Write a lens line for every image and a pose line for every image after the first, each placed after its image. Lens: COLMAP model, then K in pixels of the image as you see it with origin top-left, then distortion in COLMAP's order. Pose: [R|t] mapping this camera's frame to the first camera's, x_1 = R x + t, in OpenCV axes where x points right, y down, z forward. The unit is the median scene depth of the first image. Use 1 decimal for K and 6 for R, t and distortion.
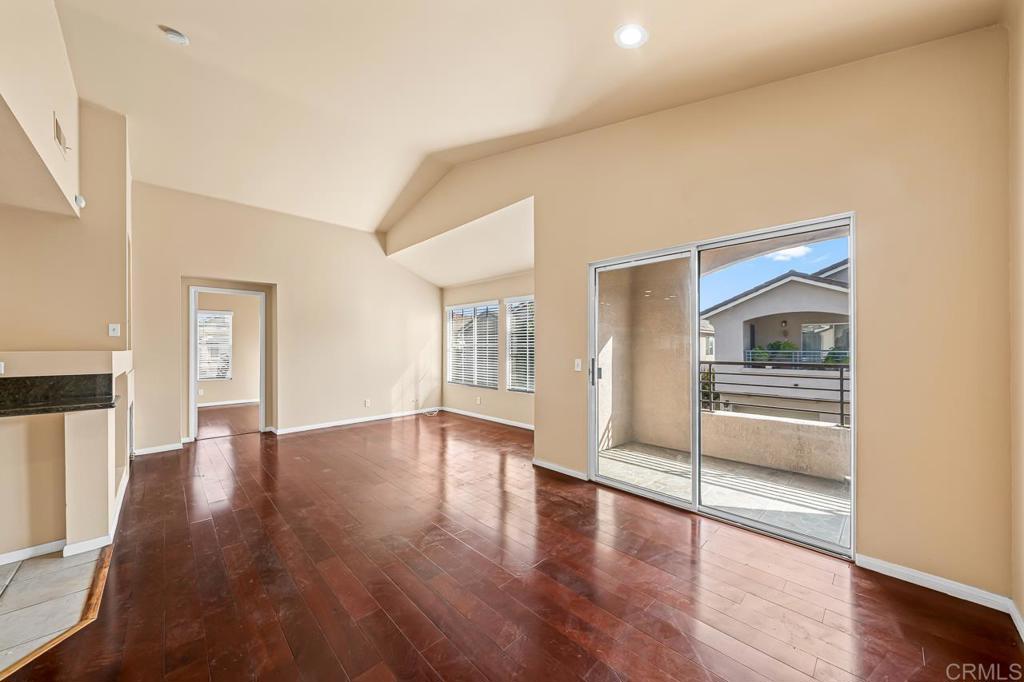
lens RADIAL K [[353.7, 0, 507.4], [0, 353.7, 348.4], [0, 0, 1]] dist [-0.005469, -0.000133]
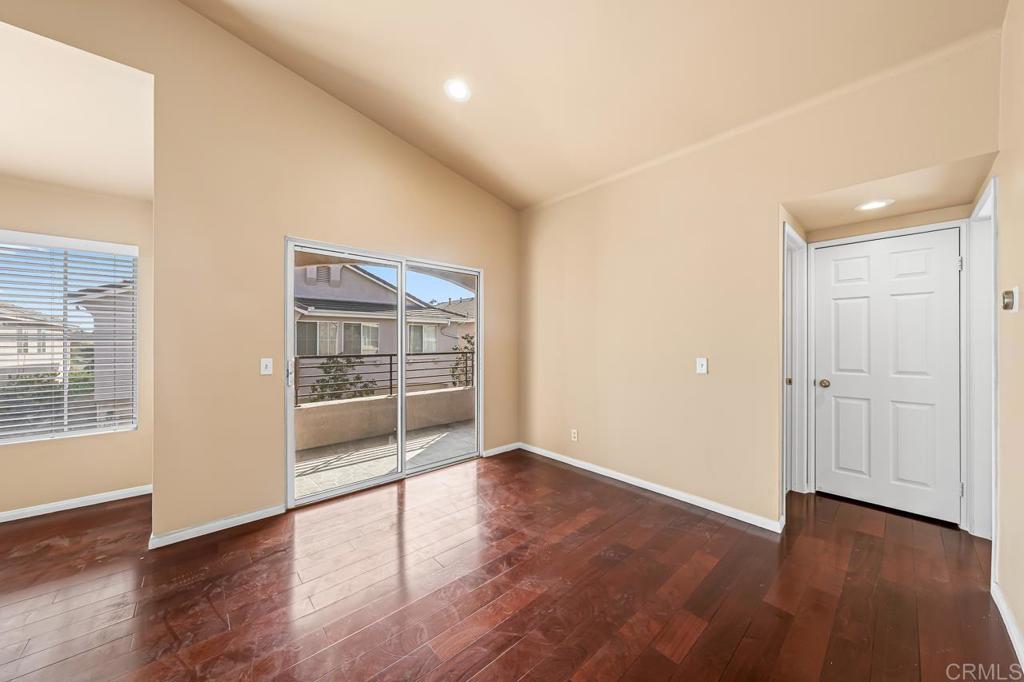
lens RADIAL K [[353.7, 0, 513.7], [0, 353.7, 341.6], [0, 0, 1]] dist [-0.005469, -0.000133]
pose [[0.036193, -0.000719, 0.999345, -0.327129], [0.005449, 0.999985, 0.000522, -0.001623], [-0.999330, 0.005427, 0.036197, 0.280012]]
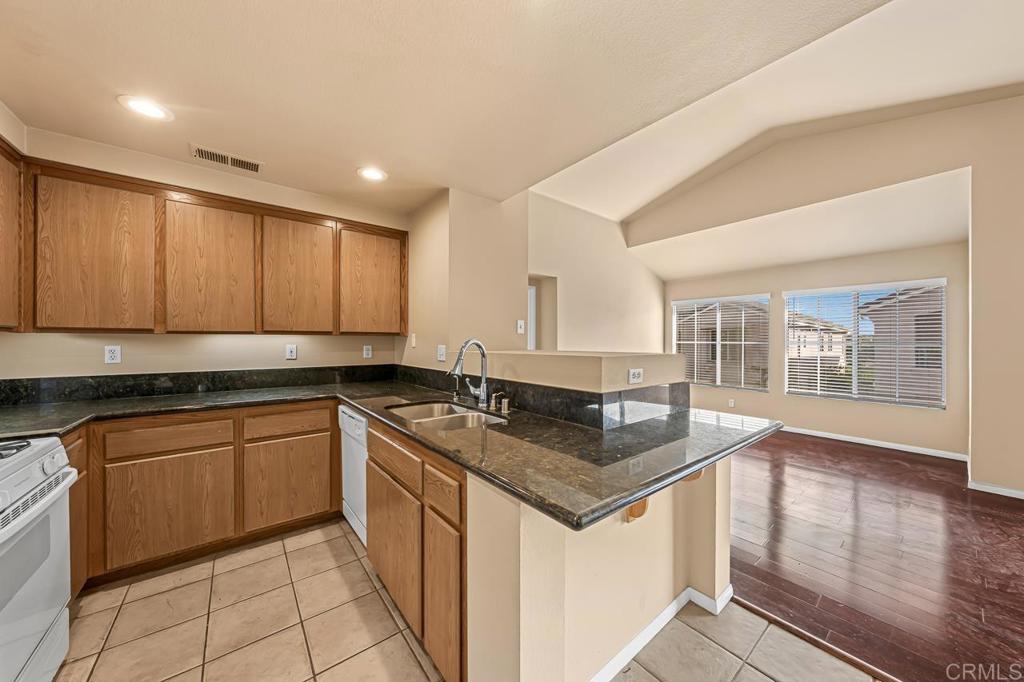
lens RADIAL K [[353.7, 0, 515.2], [0, 353.7, 341.8], [0, 0, 1]] dist [-0.005469, -0.000133]
pose [[0.996334, 0.004819, -0.085413, -0.650594], [-0.005093, 0.999983, -0.002989, -0.007282], [0.085397, 0.003413, 0.996341, 0.058951]]
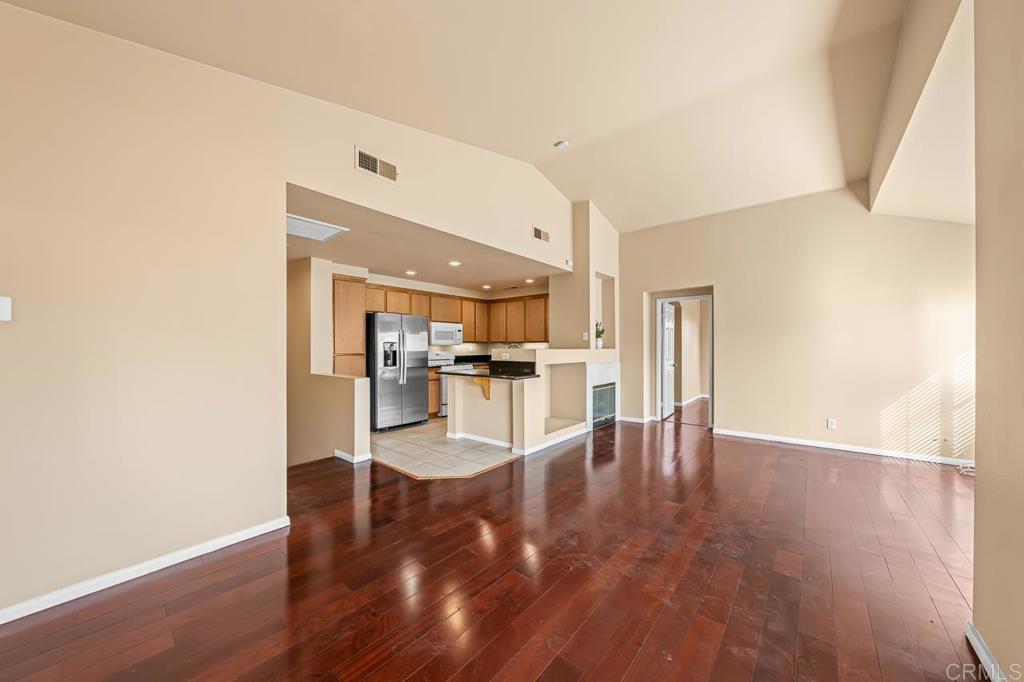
lens RADIAL K [[353.7, 0, 515.6], [0, 353.7, 352.4], [0, 0, 1]] dist [-0.005469, -0.000133]
pose [[0.114994, 0.017579, -0.993211, 0.283585], [-0.004239, 0.999843, 0.017205, -0.003187], [0.993357, 0.002232, 0.115051, 0.304120]]
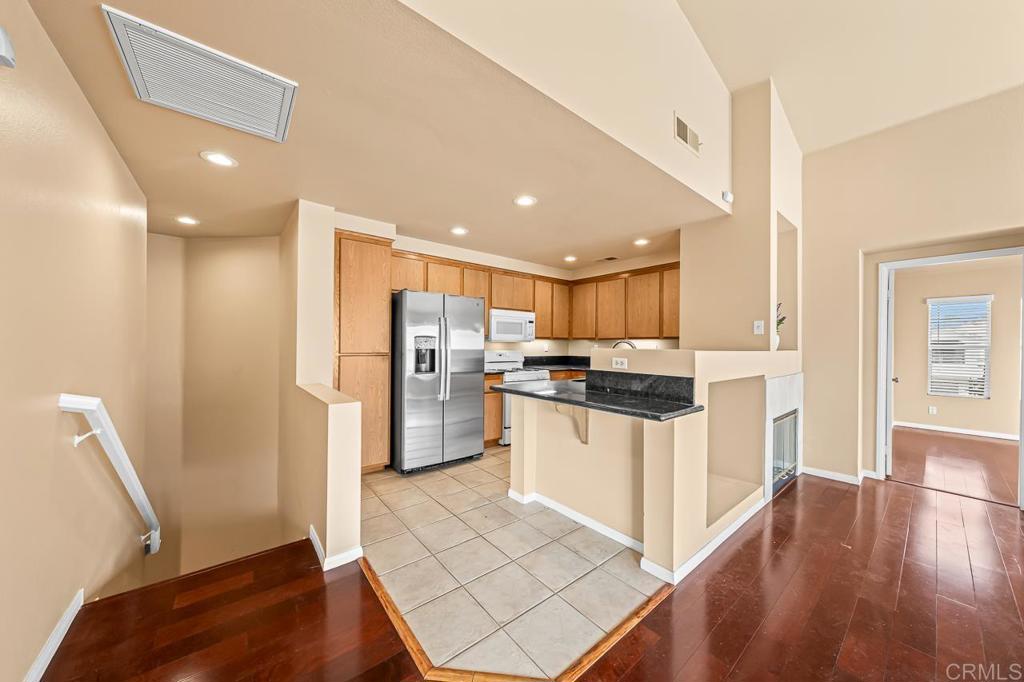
lens RADIAL K [[353.7, 0, 516.2], [0, 353.7, 342.2], [0, 0, 1]] dist [-0.005469, -0.000133]
pose [[-0.076836, -0.005652, -0.997028, -0.112694], [-0.013673, 0.999896, -0.004614, -0.001488], [0.996950, 0.013278, -0.076906, 0.281940]]
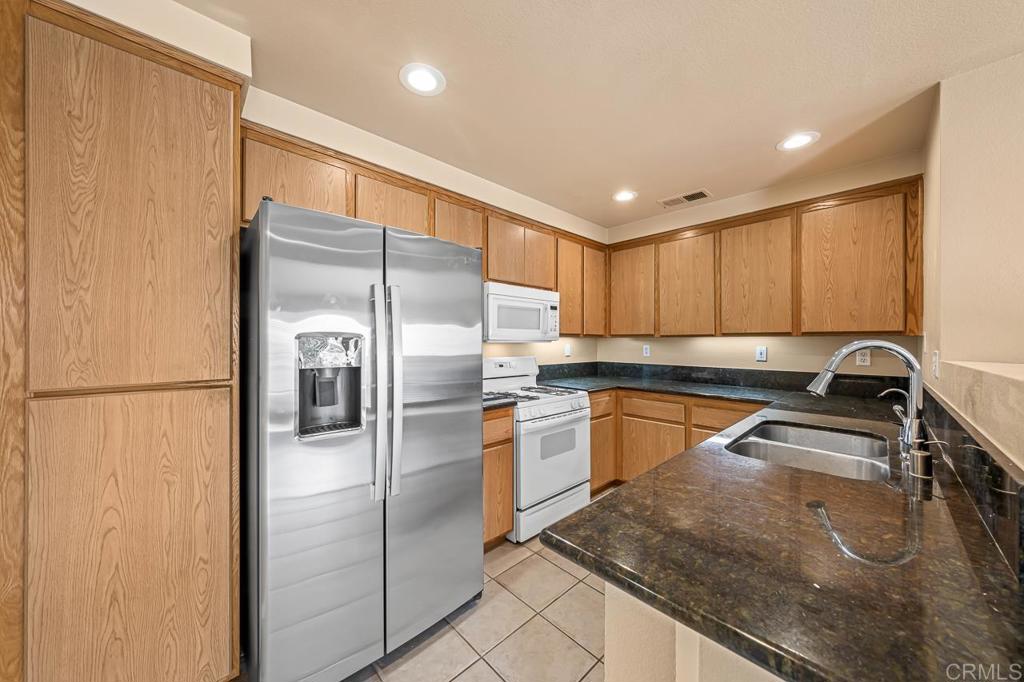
lens RADIAL K [[353.7, 0, 518.1], [0, 353.7, 342.4], [0, 0, 1]] dist [-0.005469, -0.000133]
pose [[-0.003757, 0.005800, -0.999976, -0.499973], [-0.006571, 0.999961, 0.005824, -0.009195], [0.999971, 0.006593, -0.003719, 0.196306]]
